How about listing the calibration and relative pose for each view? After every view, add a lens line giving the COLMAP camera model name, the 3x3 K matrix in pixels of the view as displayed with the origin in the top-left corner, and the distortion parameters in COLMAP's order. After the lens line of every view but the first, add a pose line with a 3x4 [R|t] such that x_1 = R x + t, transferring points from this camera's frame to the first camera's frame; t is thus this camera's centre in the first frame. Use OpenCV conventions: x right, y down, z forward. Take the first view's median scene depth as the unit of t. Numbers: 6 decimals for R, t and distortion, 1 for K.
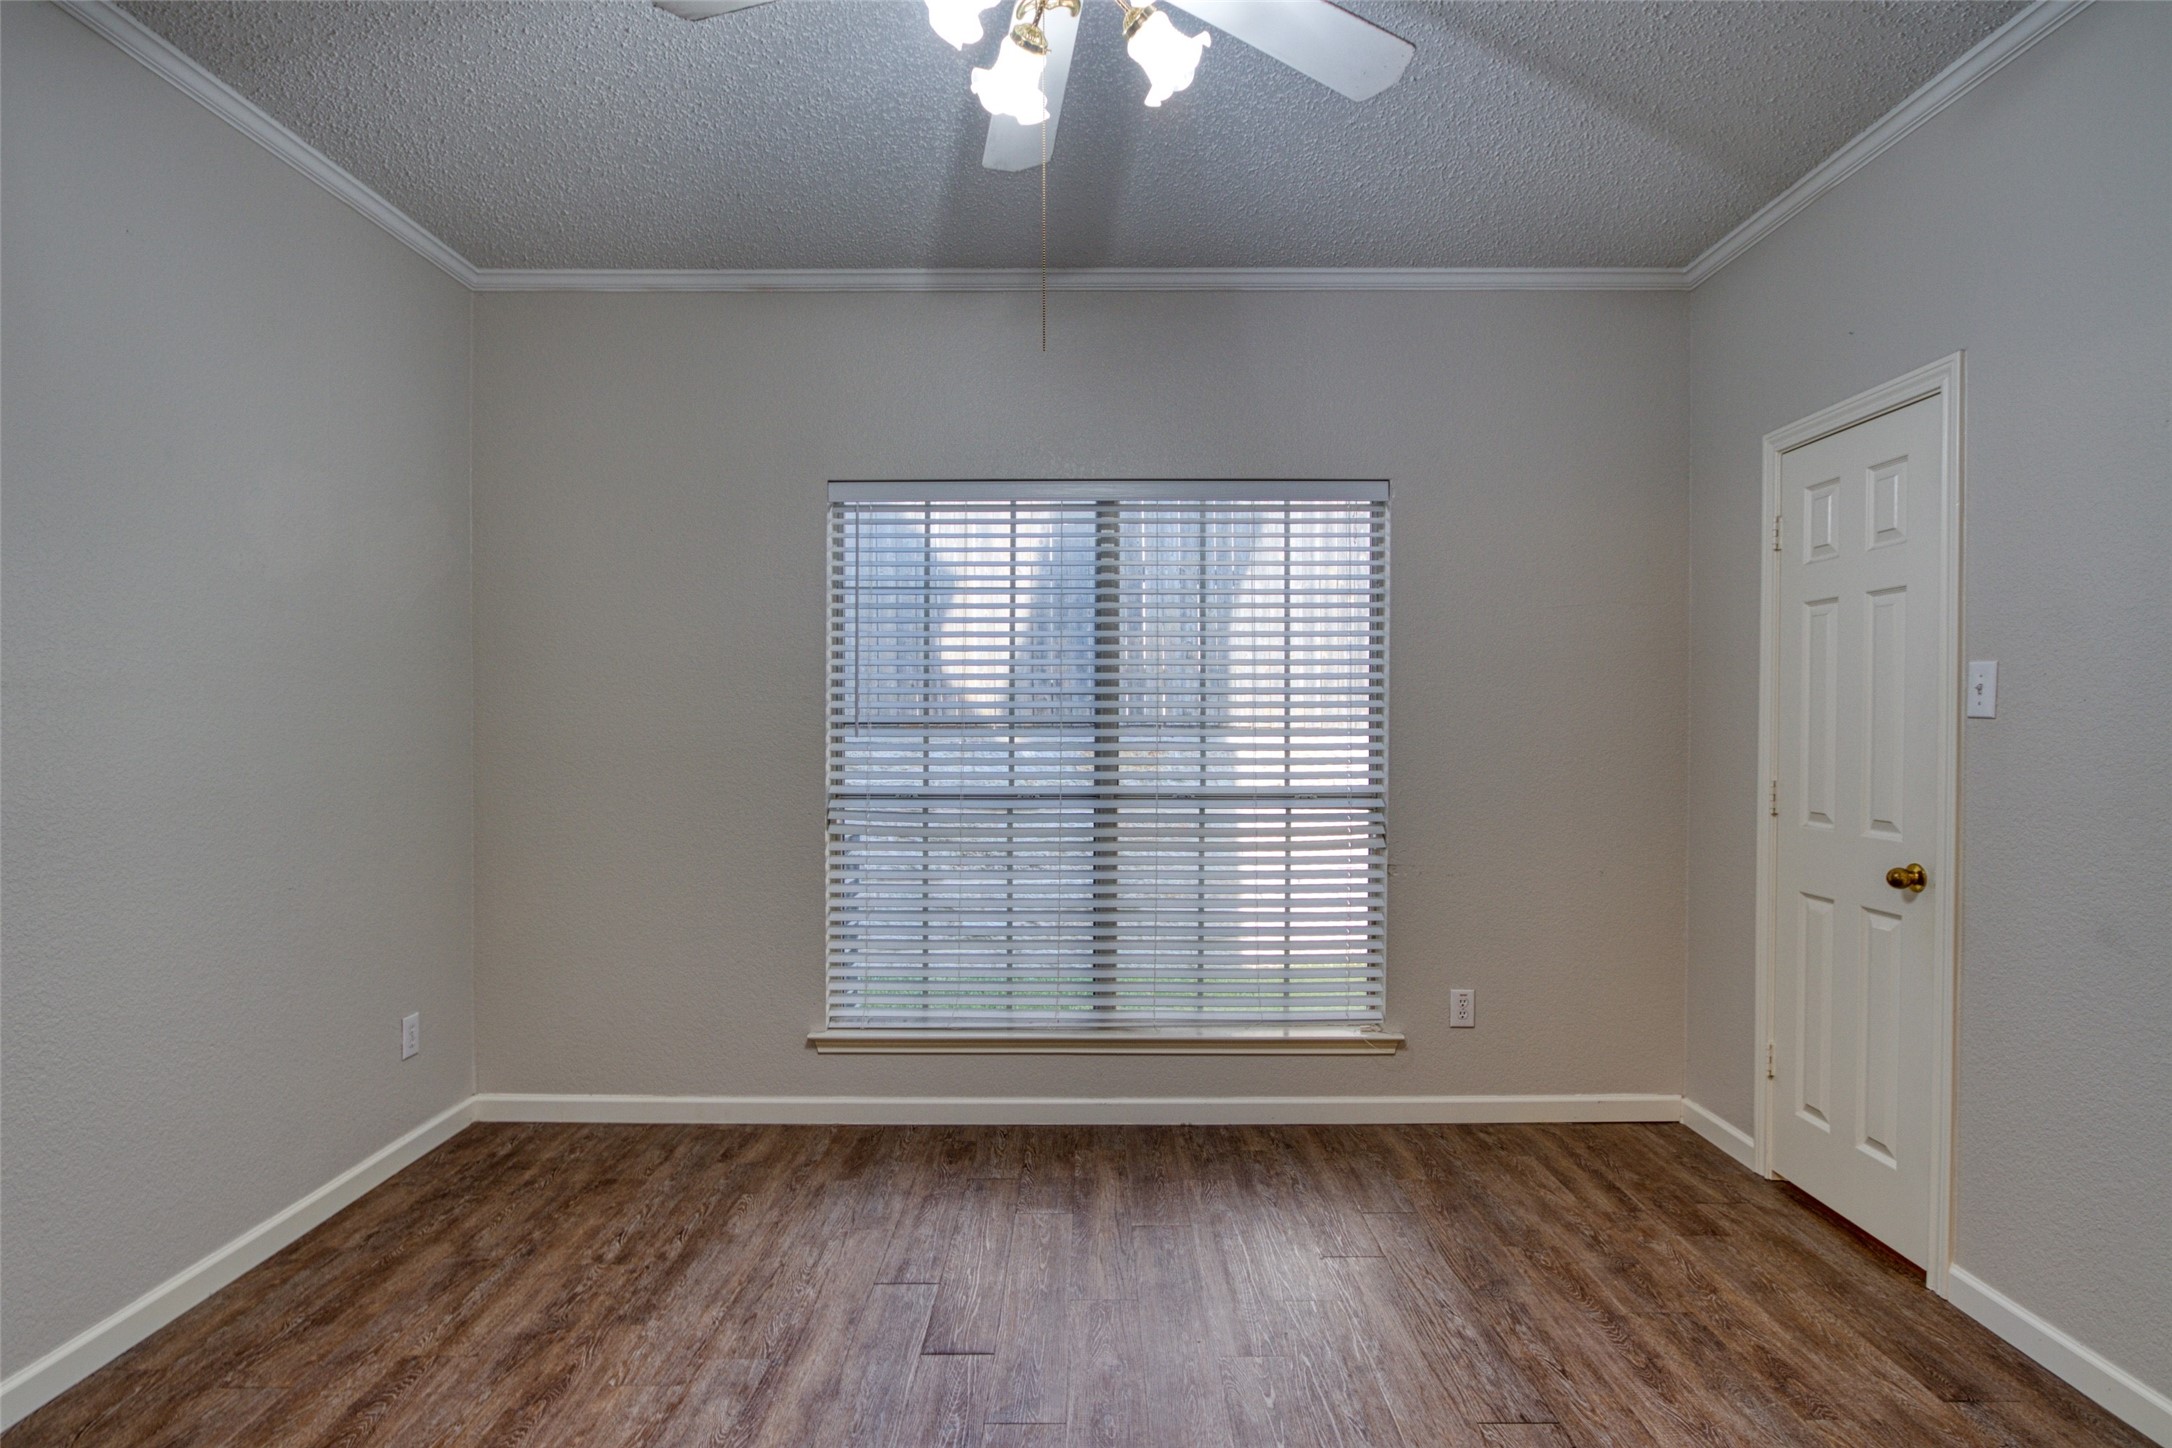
lens RADIAL K [[1146.0, 0, 1088.3], [0, 1146.0, 737.3], [0, 0, 1]] dist [-0.024239, 0.008072]
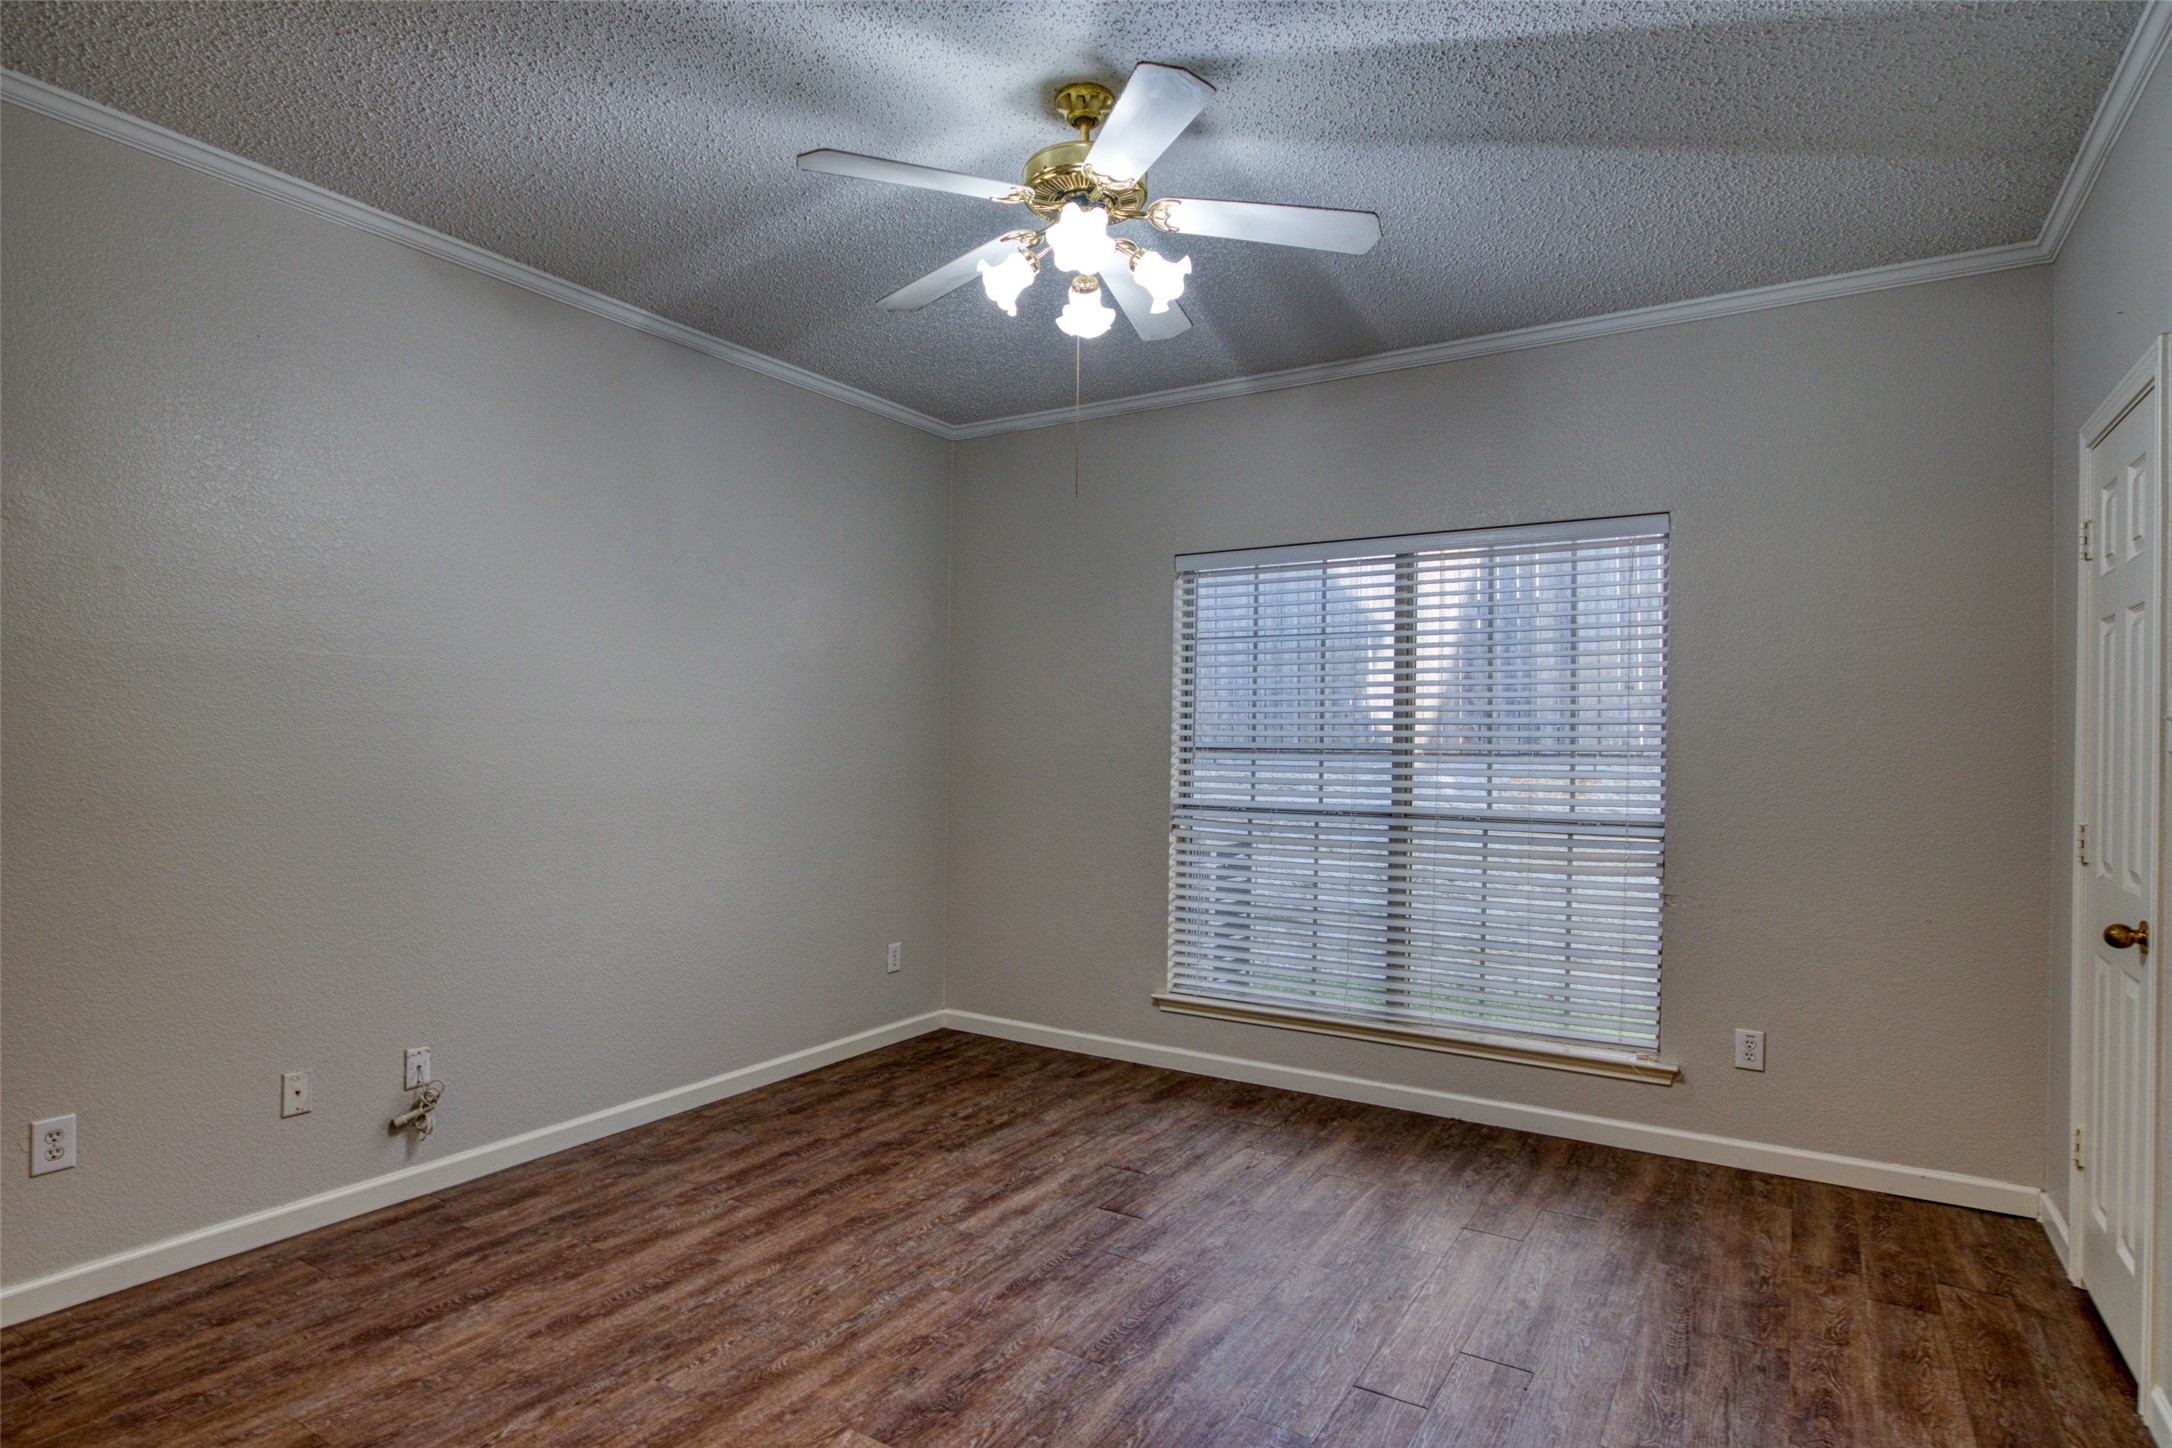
lens RADIAL K [[1146.0, 0, 1088.3], [0, 1146.0, 737.3], [0, 0, 1]] dist [-0.024239, 0.008072]
pose [[0.848840, 0.006040, -0.528615, 0.378817], [-0.018782, 0.999648, -0.018738, 0.001798], [0.528315, 0.025834, 0.848655, -0.123987]]
